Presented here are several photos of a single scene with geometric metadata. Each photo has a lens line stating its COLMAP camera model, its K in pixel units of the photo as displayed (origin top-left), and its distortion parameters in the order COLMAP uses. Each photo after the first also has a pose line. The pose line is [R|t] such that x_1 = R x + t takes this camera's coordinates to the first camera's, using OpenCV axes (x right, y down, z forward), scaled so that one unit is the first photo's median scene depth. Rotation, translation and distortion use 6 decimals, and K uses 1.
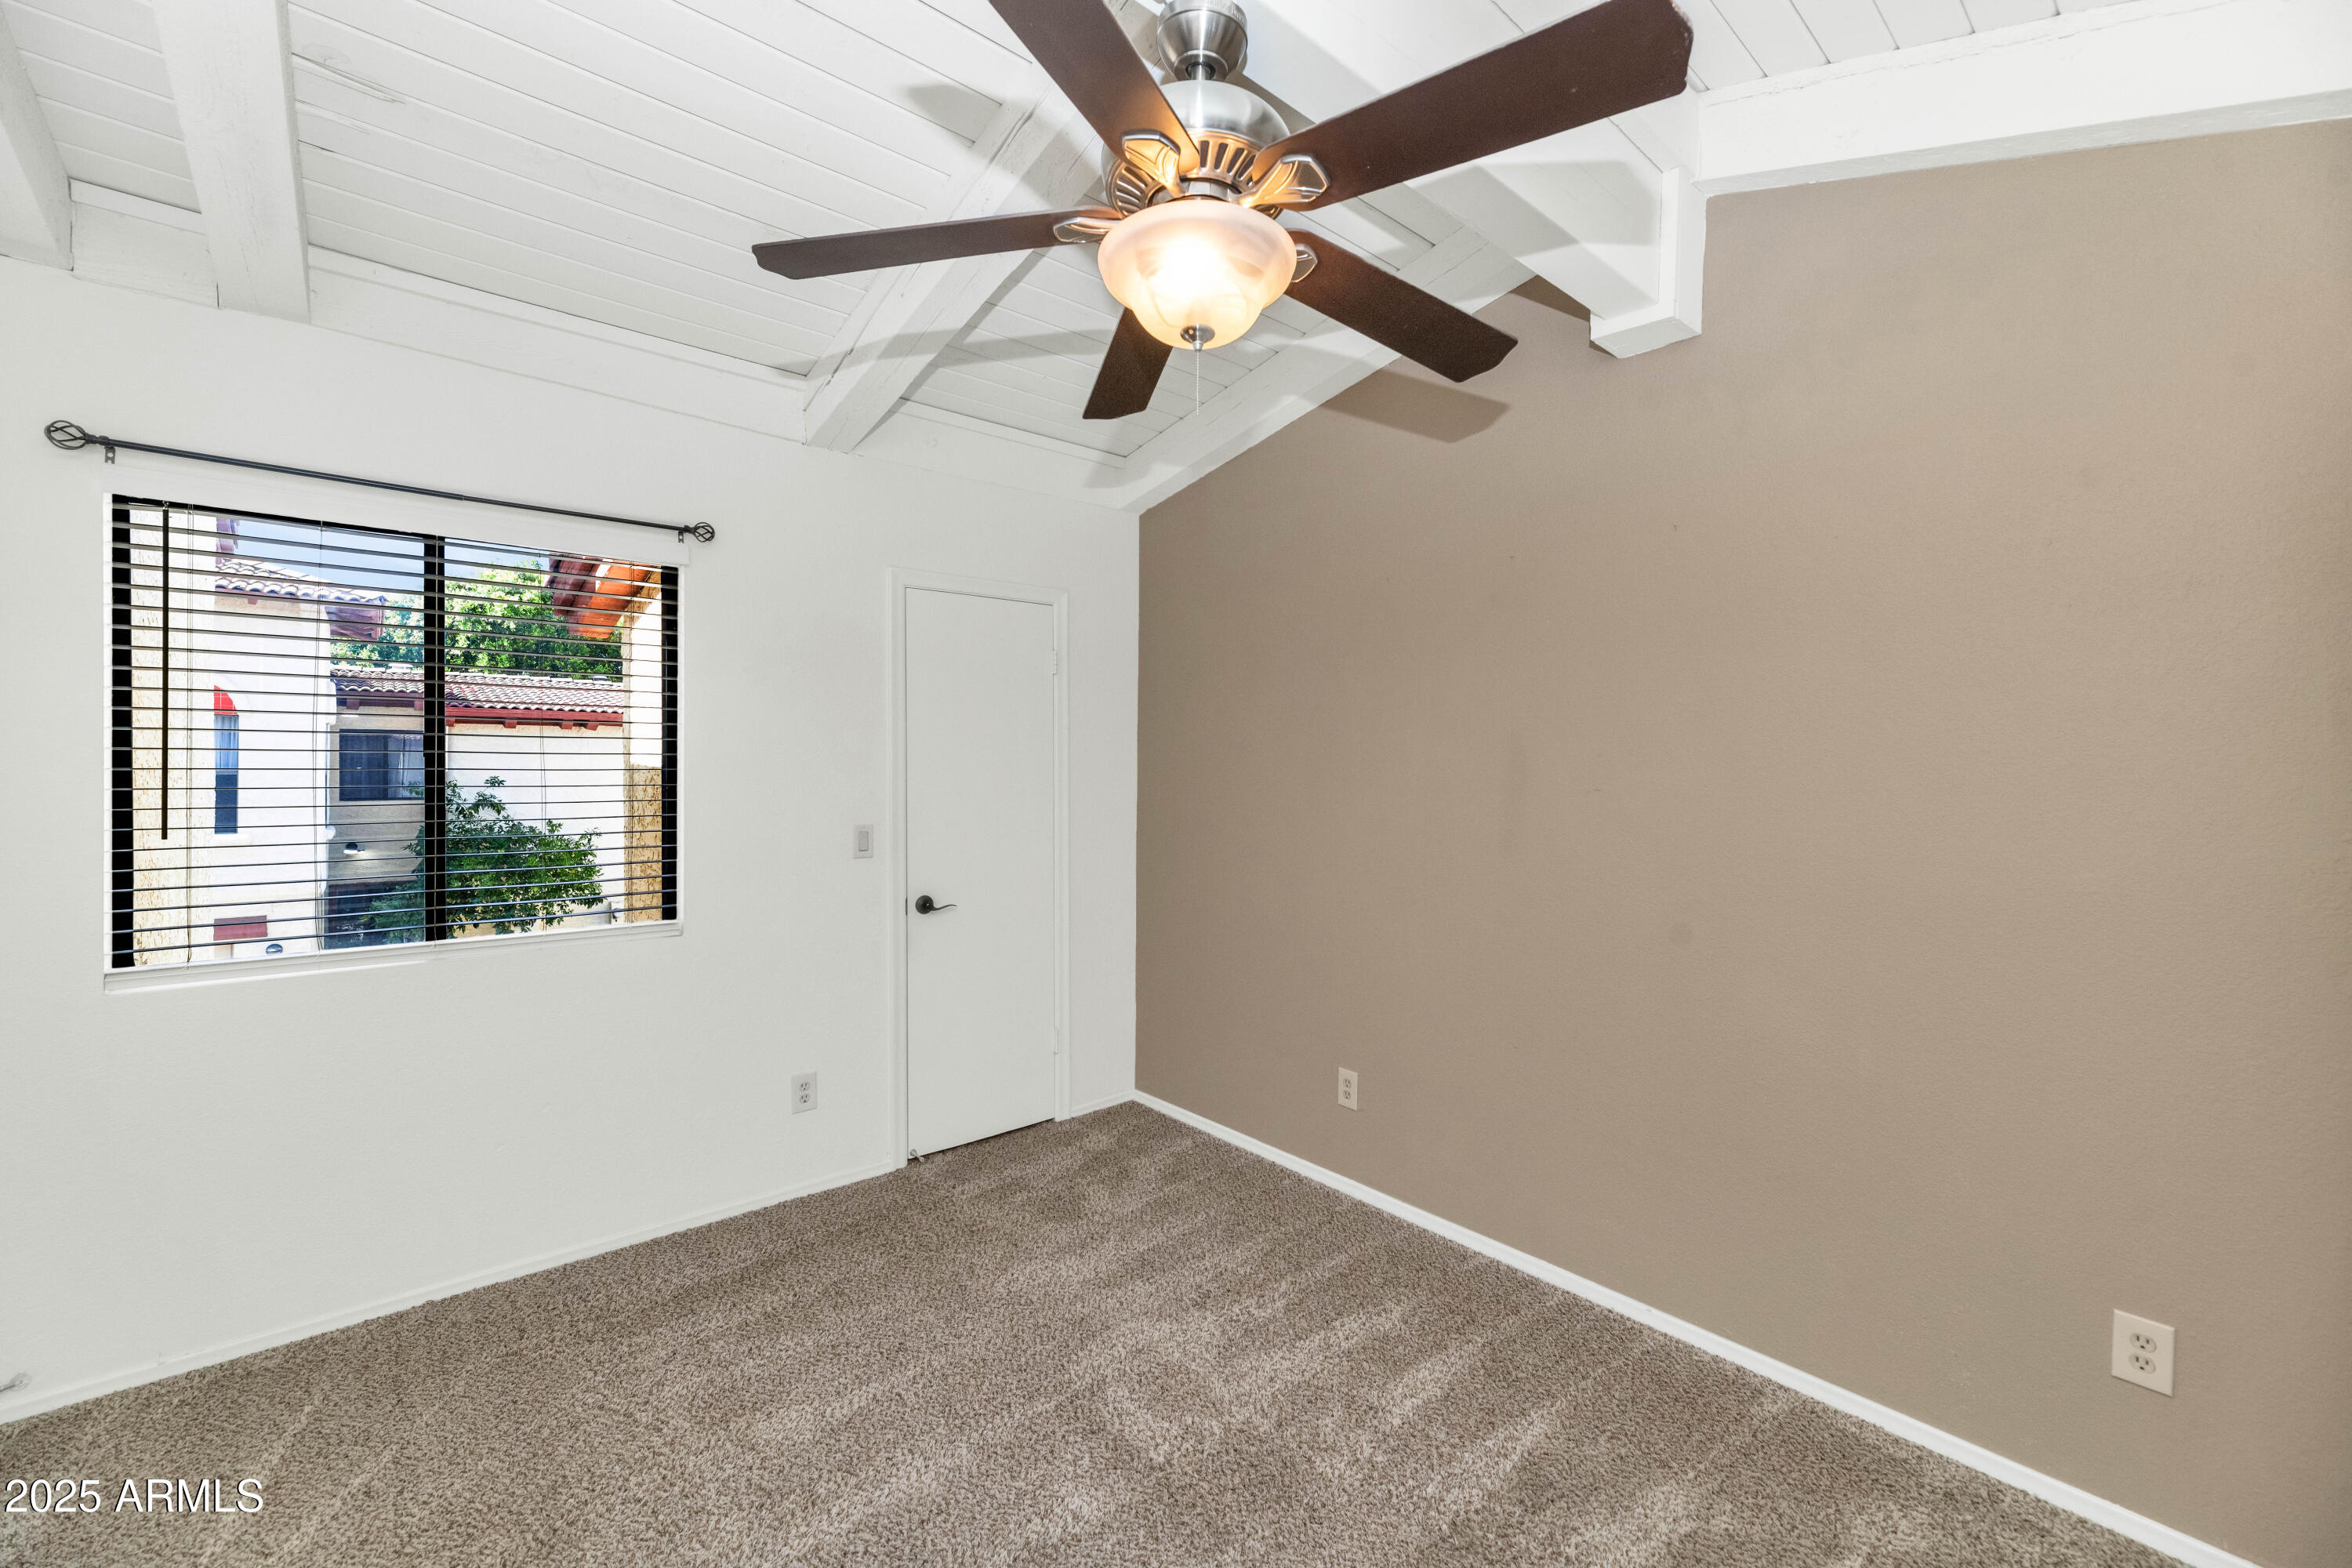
lens RADIAL K [[964.2, 0, 1191.0], [0, 964.2, 768.6], [0, 0, 1]] dist [0.000440, 0.000462]
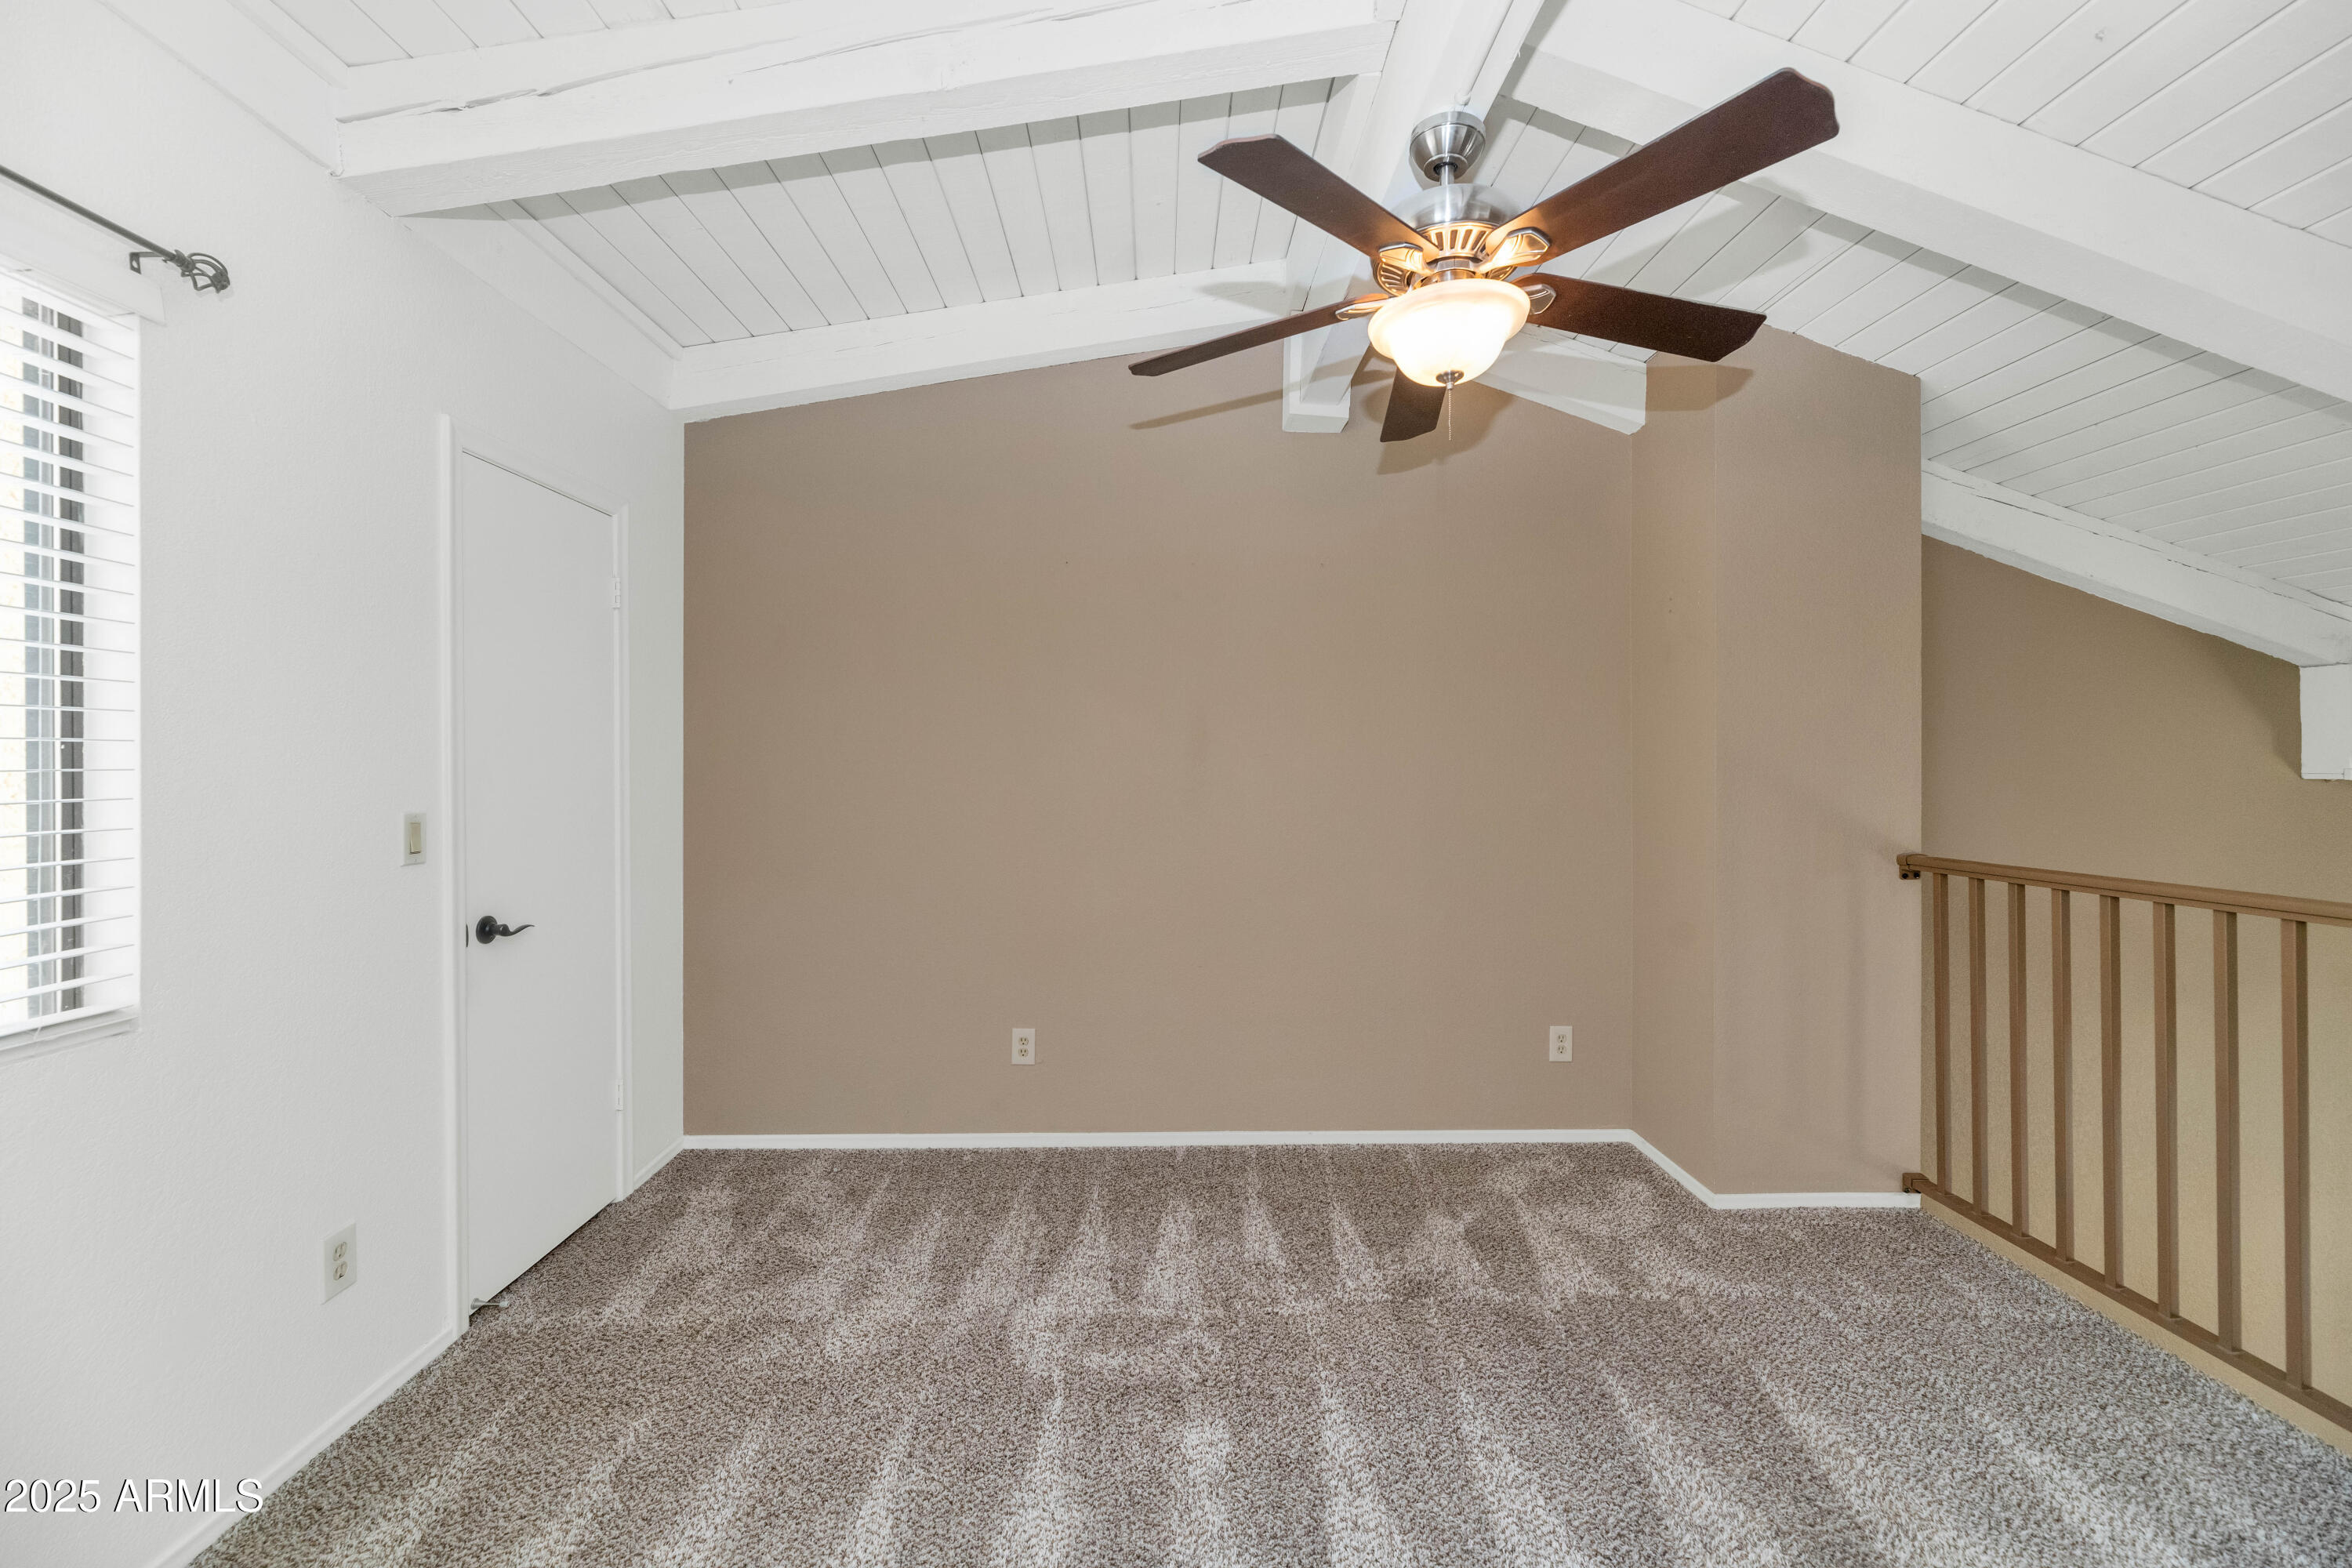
lens RADIAL K [[964.2, 0, 1191.0], [0, 964.2, 768.6], [0, 0, 1]] dist [0.000440, 0.000462]
pose [[0.628650, -0.007879, 0.777648, -0.532005], [0.002500, 0.999964, 0.008111, 0.026598], [-0.777684, -0.003155, 0.628647, 0.214339]]
